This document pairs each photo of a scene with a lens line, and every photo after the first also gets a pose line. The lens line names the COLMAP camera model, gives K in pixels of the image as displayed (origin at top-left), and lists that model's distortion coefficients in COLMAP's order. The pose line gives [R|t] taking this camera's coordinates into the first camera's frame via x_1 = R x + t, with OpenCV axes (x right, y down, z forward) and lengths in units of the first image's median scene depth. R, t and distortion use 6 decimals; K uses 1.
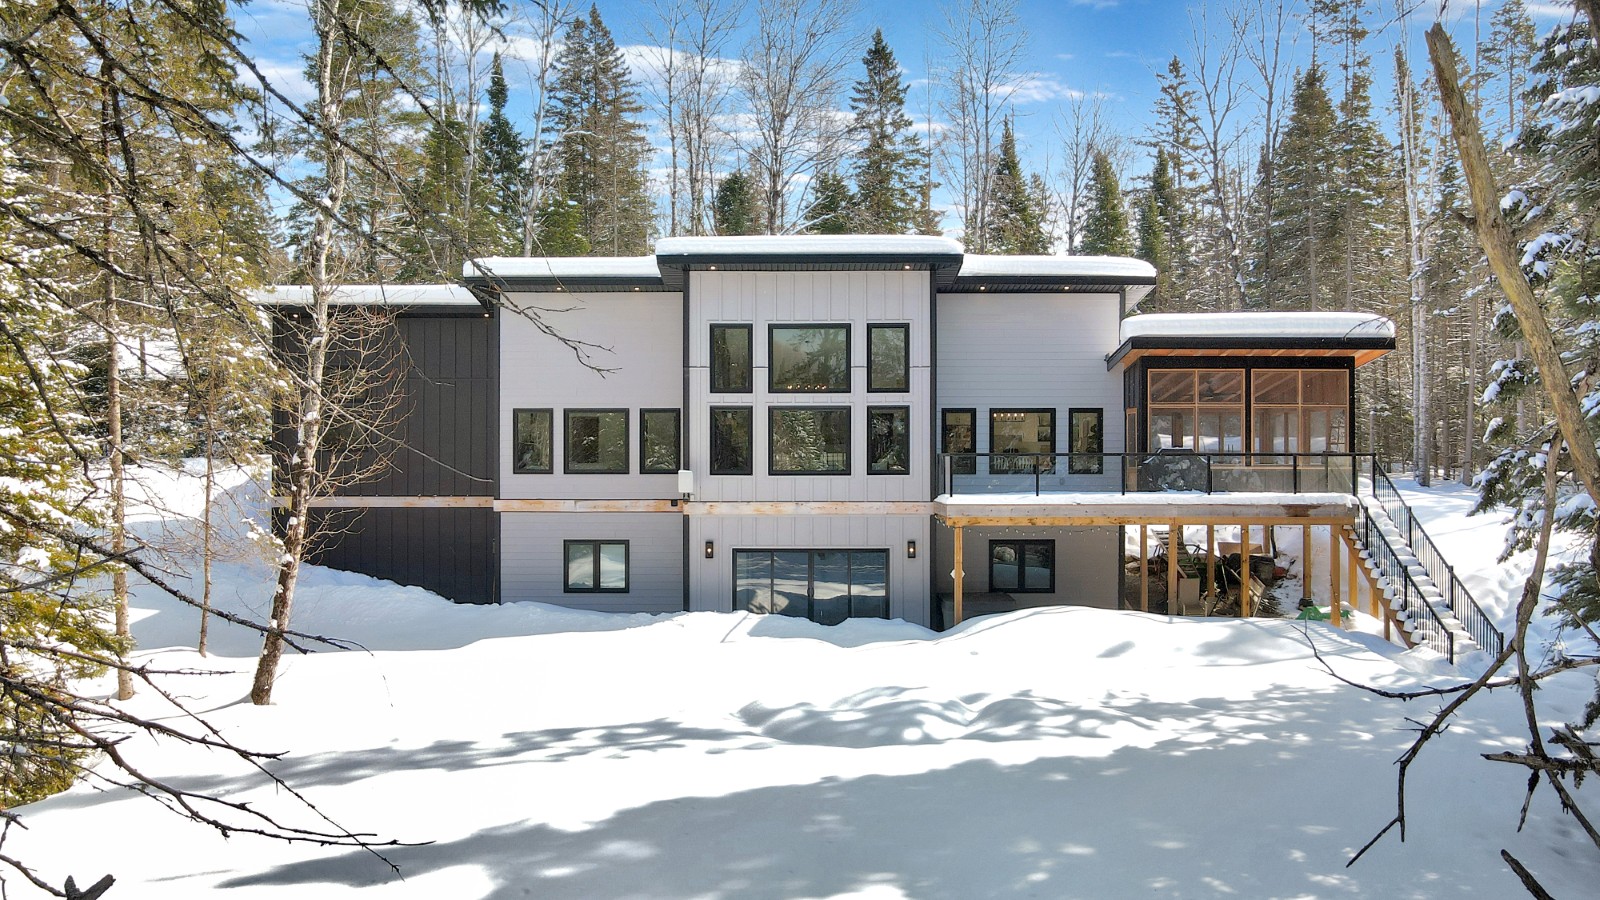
lens RADIAL K [[1190.8, 0, 800.0], [0, 1190.8, 450.0], [0, 0, 1]] dist [-0.009008, 0.045591]
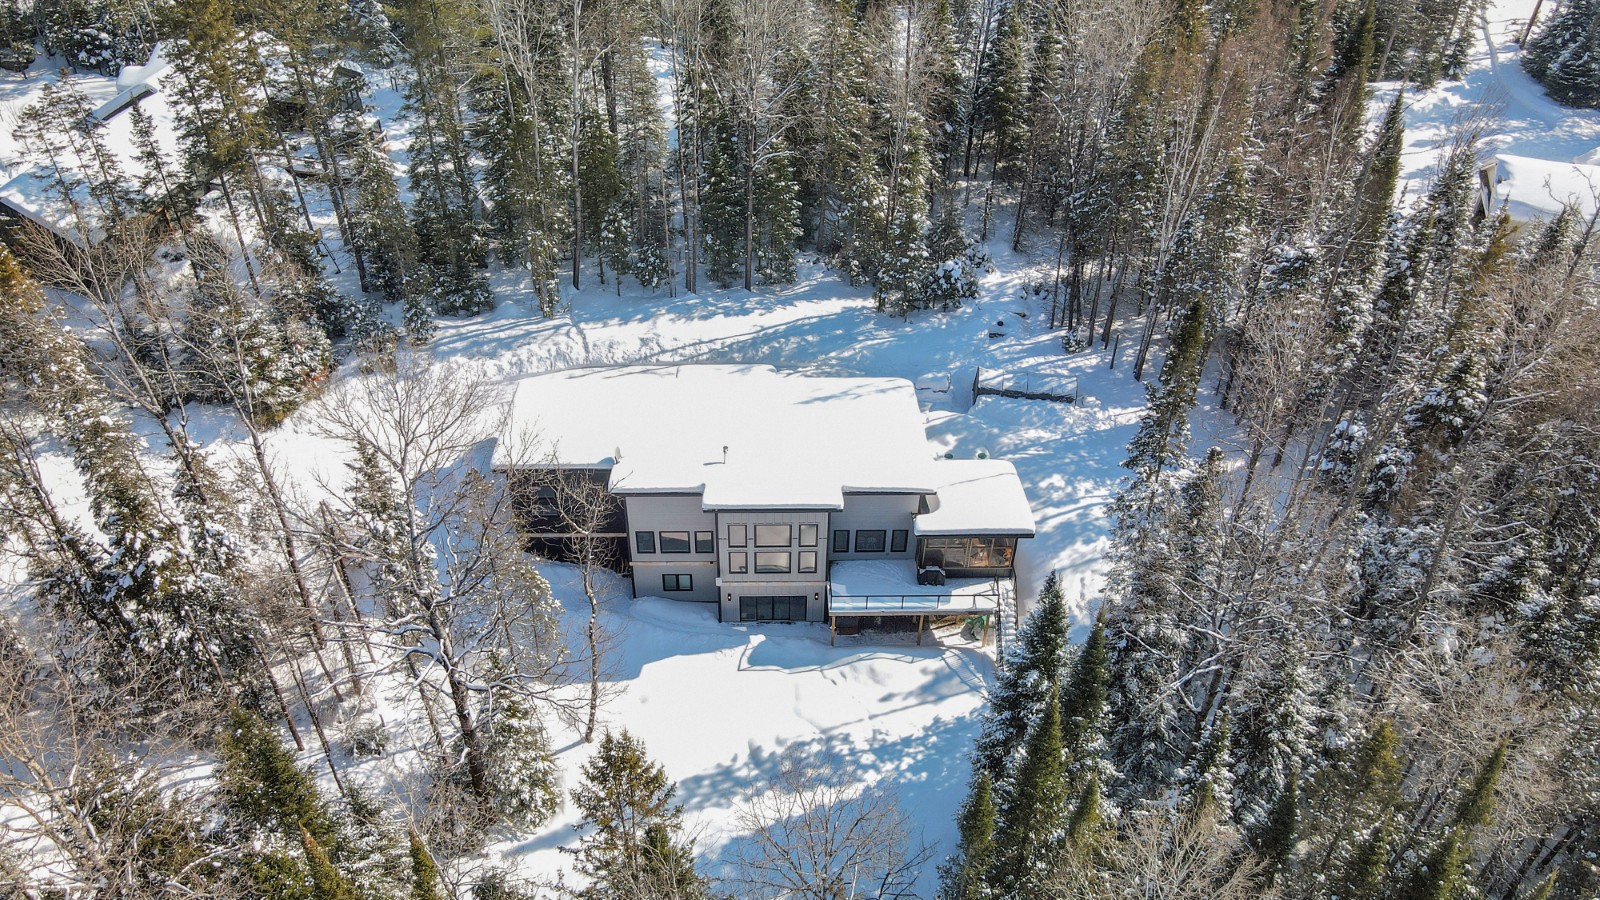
lens RADIAL K [[1197.1, 0, 800.0], [0, 1197.1, 450.0], [0, 0, 1]] dist [0.001151, 0.007282]
pose [[0.999573, -0.002799, 0.029081, -0.005541], [-0.016424, 0.769383, 0.638577, -1.579034], [-0.024162, -0.638782, 0.769008, -0.590621]]
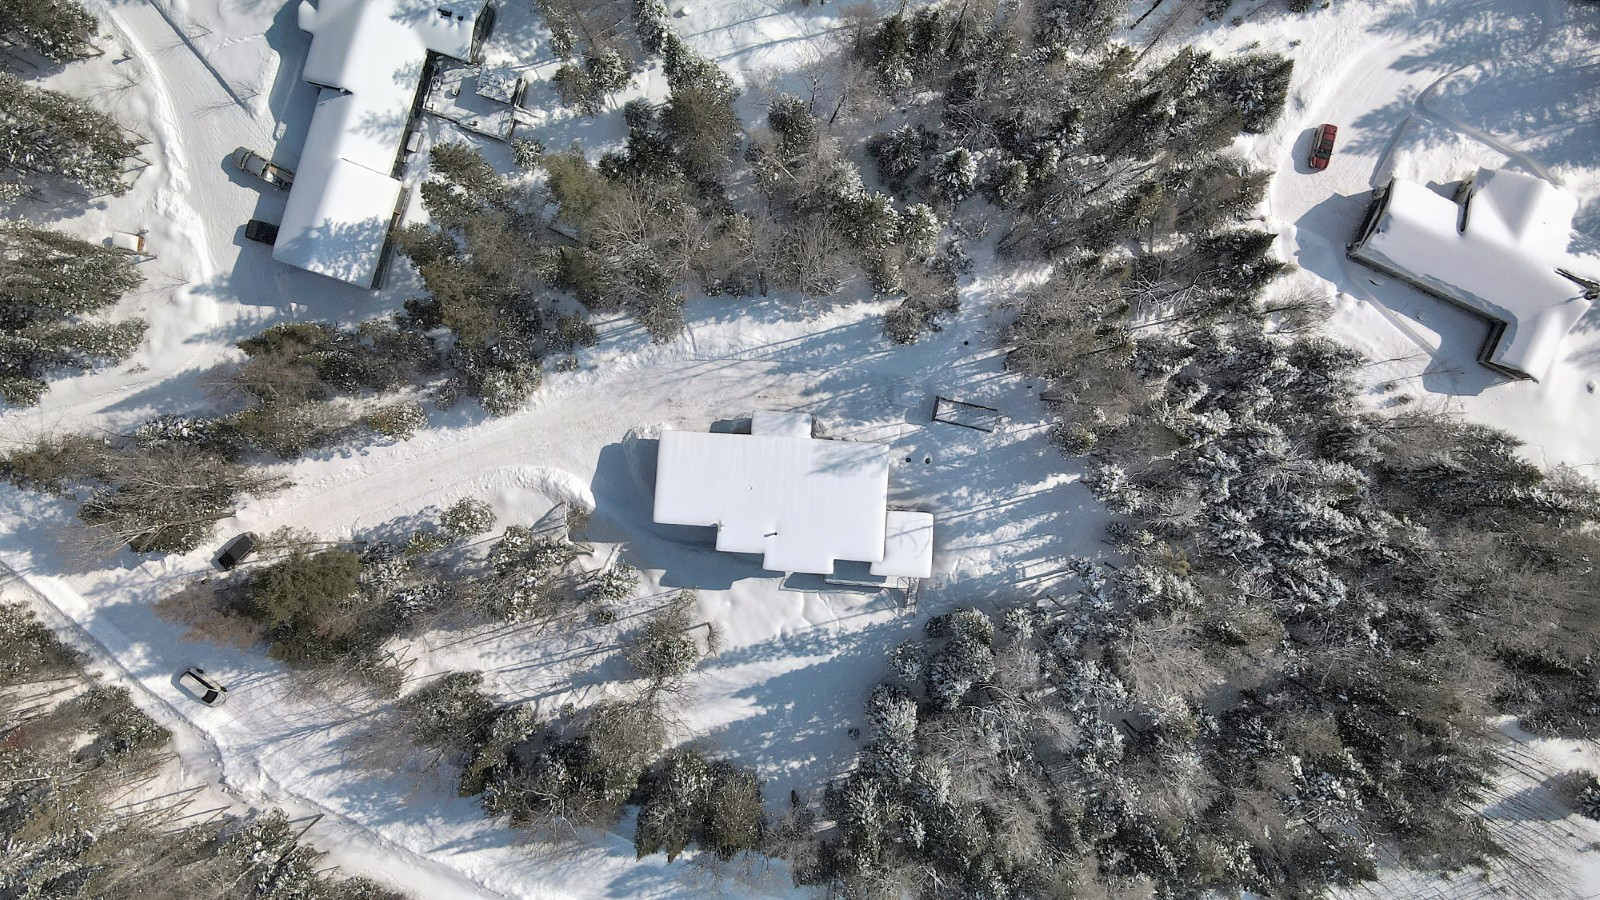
lens RADIAL K [[1190.8, 0, 800.0], [0, 1190.8, 450.0], [0, 0, 1]] dist [-0.009008, 0.045591]
pose [[0.997492, 0.070738, 0.002458, -0.023648], [-0.000032, -0.034279, 0.999412, -4.309017], [0.070780, -0.996906, -0.034190, 1.516250]]
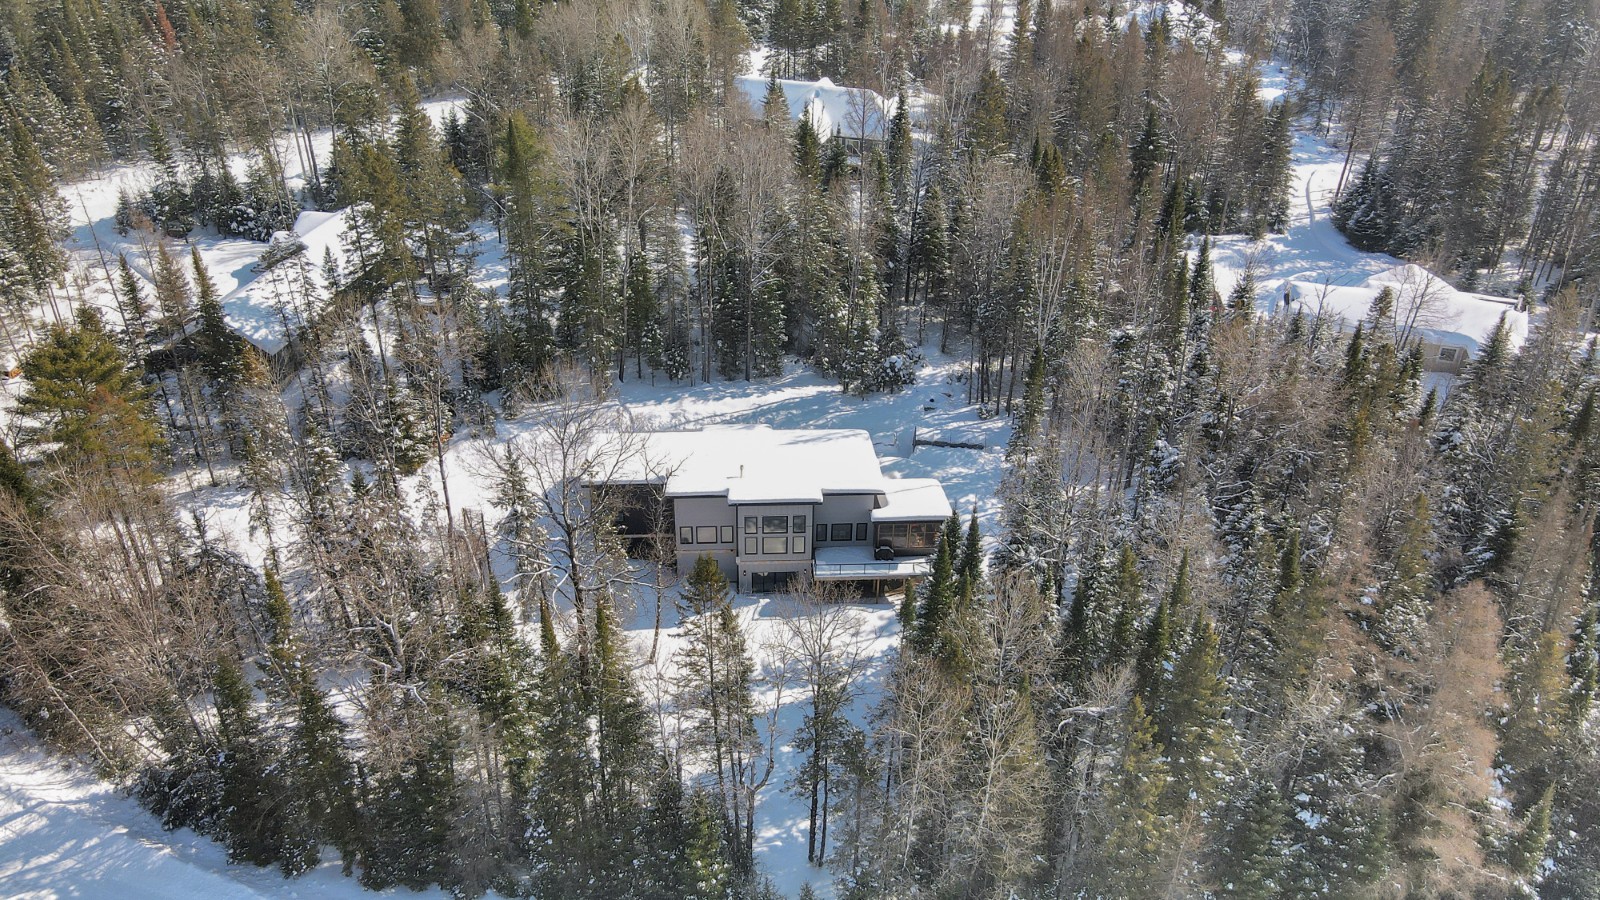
lens RADIAL K [[1190.8, 0, 800.0], [0, 1190.8, 450.0], [0, 0, 1]] dist [-0.009008, 0.045591]
pose [[0.998293, -0.015232, 0.056391, -0.100645], [-0.016507, 0.852484, 0.522493, -1.893944], [-0.056031, -0.522532, 0.850777, -1.606736]]
